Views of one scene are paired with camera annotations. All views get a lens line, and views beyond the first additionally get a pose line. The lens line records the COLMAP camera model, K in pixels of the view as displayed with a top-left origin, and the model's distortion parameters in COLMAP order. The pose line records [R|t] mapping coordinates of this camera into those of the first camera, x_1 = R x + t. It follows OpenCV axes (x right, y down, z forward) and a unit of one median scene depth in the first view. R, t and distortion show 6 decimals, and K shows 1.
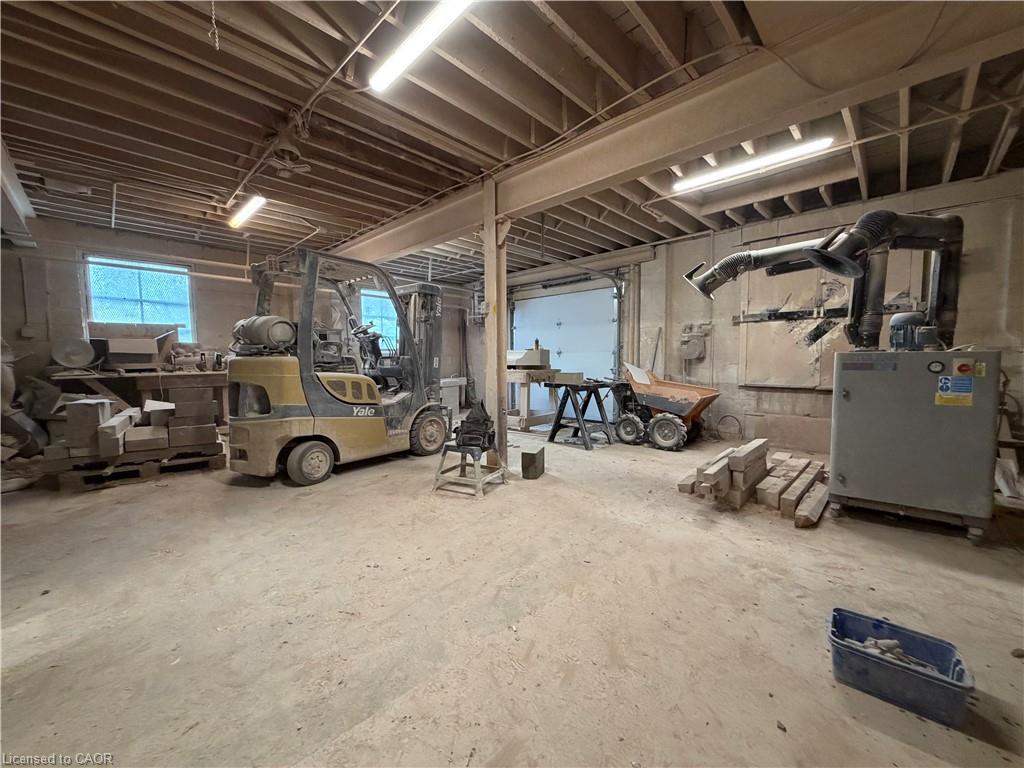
lens RADIAL K [[406.9, 0, 511.3], [0, 406.9, 385.2], [0, 0, 1]] dist [-0.000986, 0.000488]
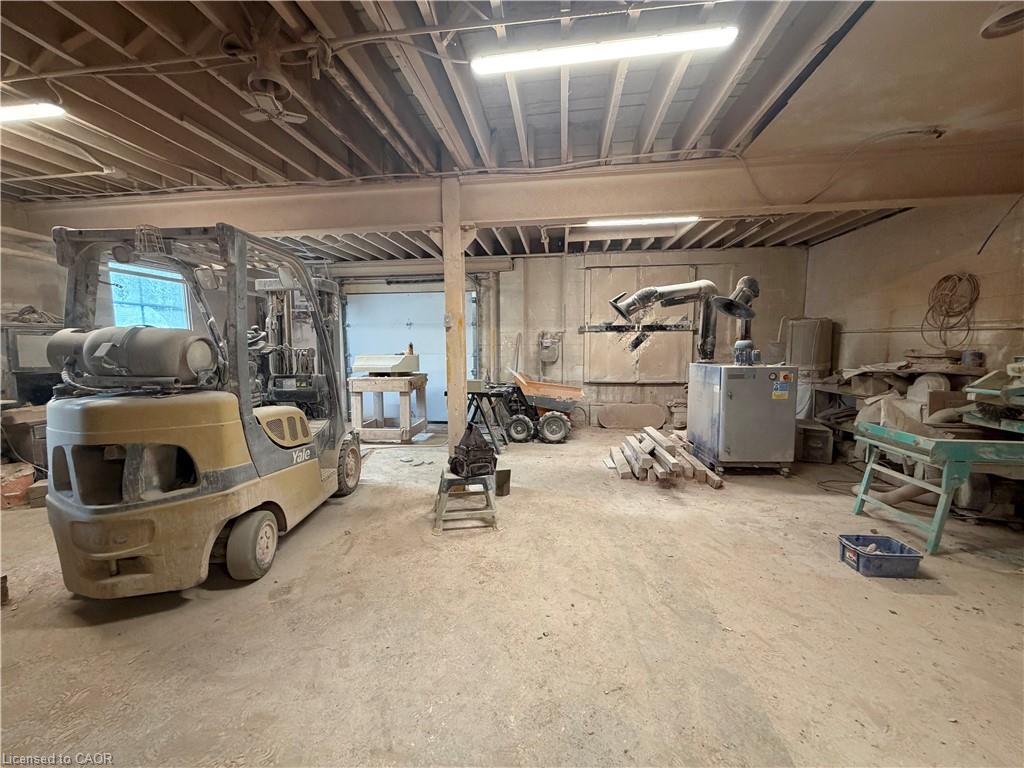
lens RADIAL K [[406.9, 0, 511.1], [0, 406.9, 384.0], [0, 0, 1]] dist [-0.000986, 0.000488]
pose [[0.803906, -0.061882, 0.591528, -0.561189], [0.043323, 0.998023, 0.045530, -0.095036], [-0.593176, -0.010975, 0.804998, 0.207774]]
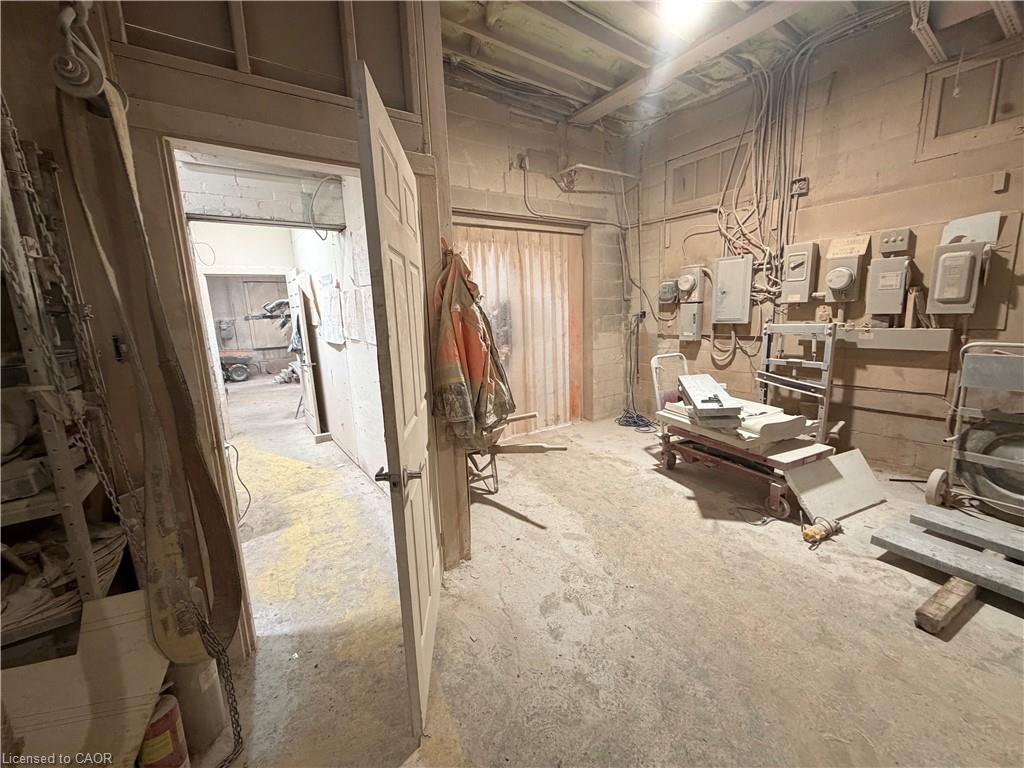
lens RADIAL K [[406.9, 0, 510.3], [0, 406.9, 383.1], [0, 0, 1]] dist [-0.000986, 0.000488]
pose [[0.178277, -0.173783, 0.968513, -2.040703], [0.108591, 0.981743, 0.156169, -0.016330], [-0.977970, 0.077330, 0.193893, -1.124556]]
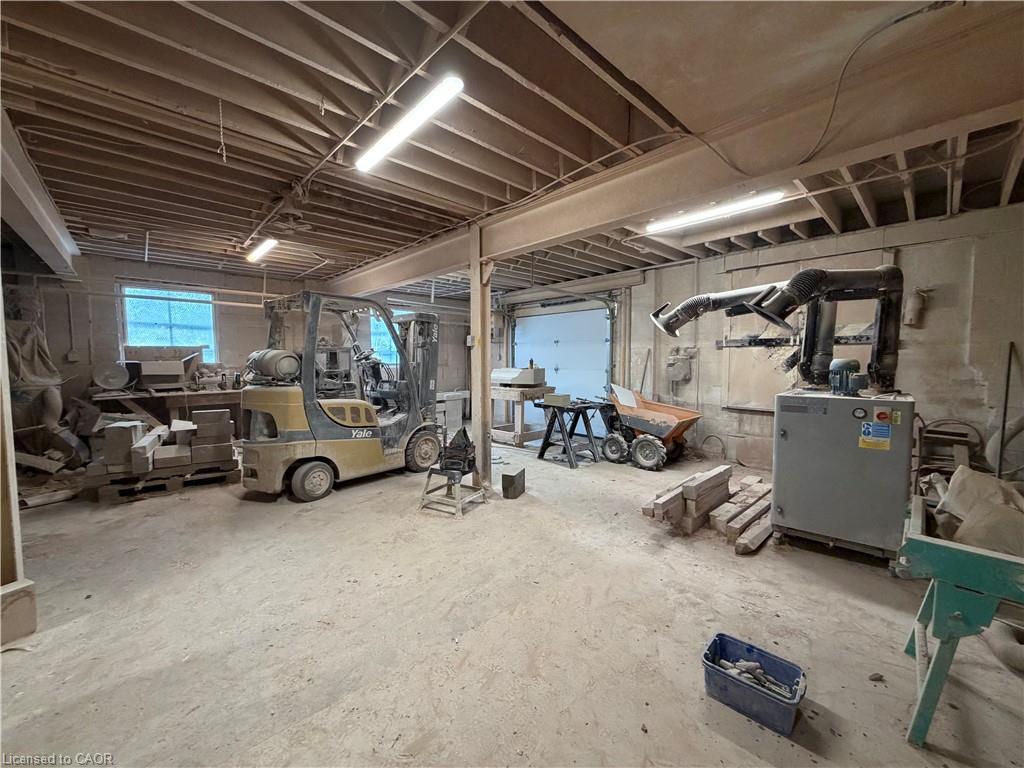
lens RADIAL K [[406.9, 0, 511.3], [0, 406.9, 385.0], [0, 0, 1]] dist [-0.000986, 0.000488]
pose [[0.998981, 0.006923, -0.044609, 0.106000], [-0.007021, 0.999973, -0.002036, -0.078964], [0.044594, 0.002347, 0.999002, -0.100235]]
